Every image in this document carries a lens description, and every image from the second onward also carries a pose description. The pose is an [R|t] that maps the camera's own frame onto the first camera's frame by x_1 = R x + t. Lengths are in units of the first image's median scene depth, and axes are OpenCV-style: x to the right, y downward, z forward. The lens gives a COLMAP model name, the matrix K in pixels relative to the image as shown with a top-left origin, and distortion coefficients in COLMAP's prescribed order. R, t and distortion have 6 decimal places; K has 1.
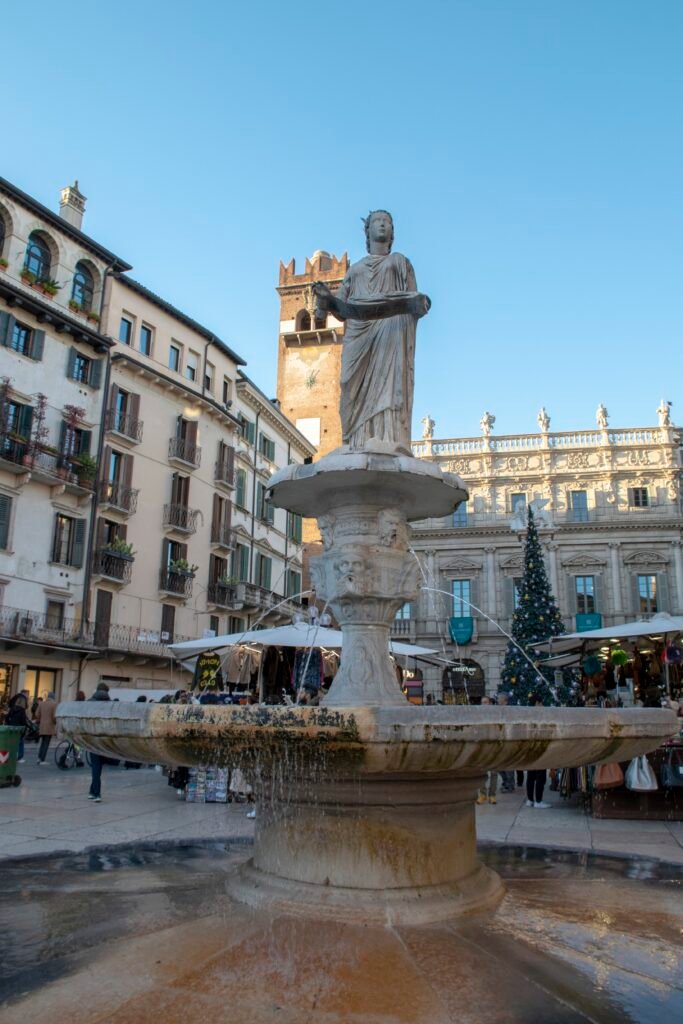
lens RADIAL K [[793.4, 0, 341.5], [0, 793.4, 512.0], [0, 0, 1]] dist [-0.153034, 0.079411]
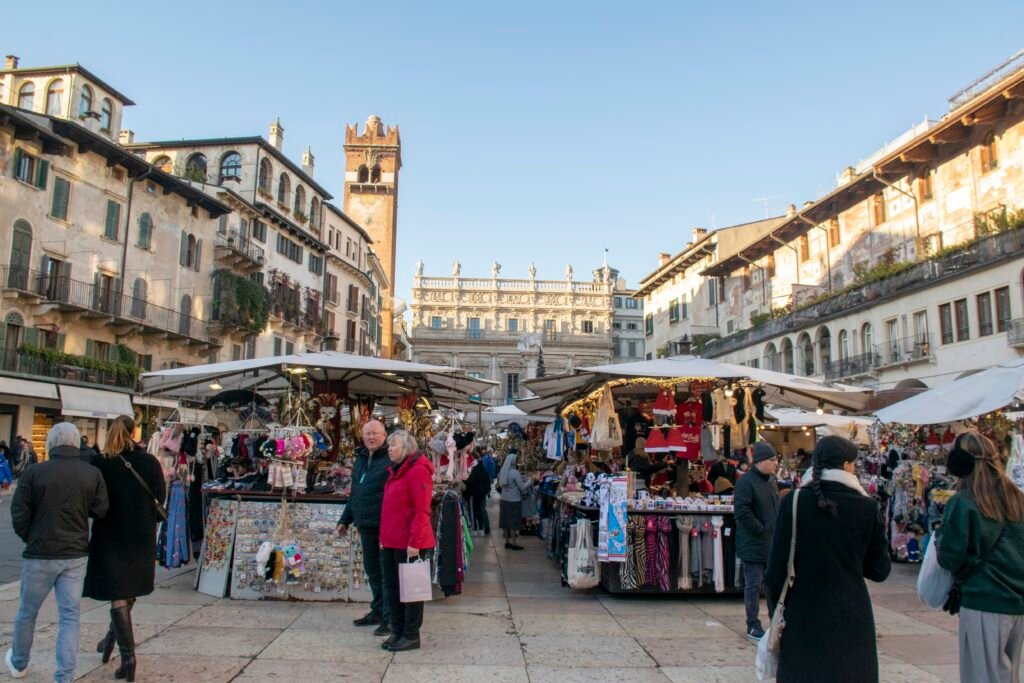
lens RADIAL K [[793.4, 0, 512.0], [0, 793.4, 341.5], [0, 0, 1]] dist [-0.153034, 0.079411]
pose [[0.947388, 0.046160, 0.316741, -0.280937], [-0.079050, 0.992636, 0.091782, -0.126689], [-0.310172, -0.111992, 0.944061, -0.498252]]
